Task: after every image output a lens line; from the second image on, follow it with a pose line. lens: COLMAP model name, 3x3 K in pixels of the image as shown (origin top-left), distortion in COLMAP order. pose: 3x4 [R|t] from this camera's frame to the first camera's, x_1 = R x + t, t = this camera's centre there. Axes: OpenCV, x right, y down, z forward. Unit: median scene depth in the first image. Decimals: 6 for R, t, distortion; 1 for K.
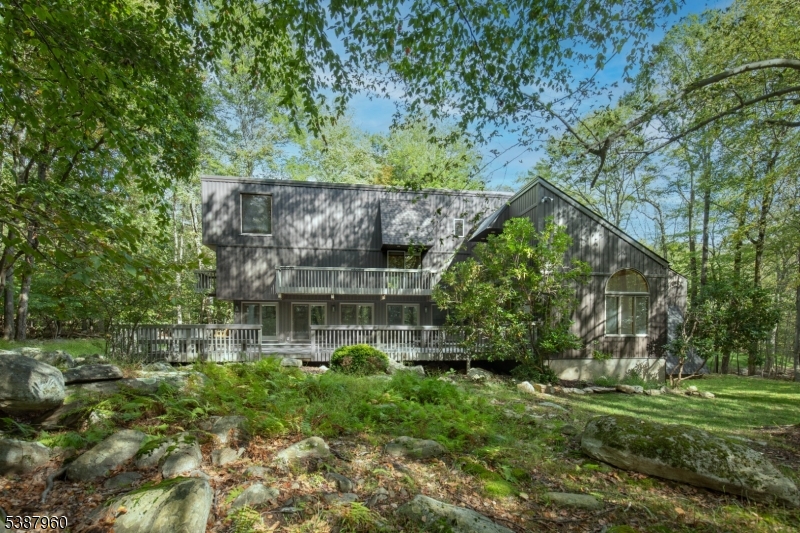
lens RADIAL K [[393.2, 0, 399.9], [0, 393.2, 297.0], [0, 0, 1]] dist [0.015911, 0.000019]
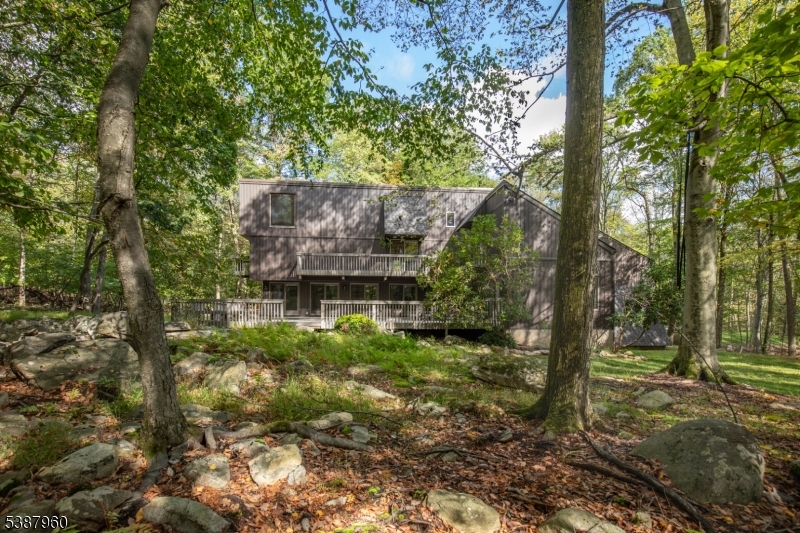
lens RADIAL K [[374.5, 0, 400.0], [0, 374.5, 266.5], [0, 0, 1]] dist [0.005347, 0.000040]
pose [[0.998464, -0.002809, -0.055328, 0.090670], [0.001044, 0.999490, -0.031902, 0.001193], [0.055389, 0.031795, 0.997958, -0.185876]]
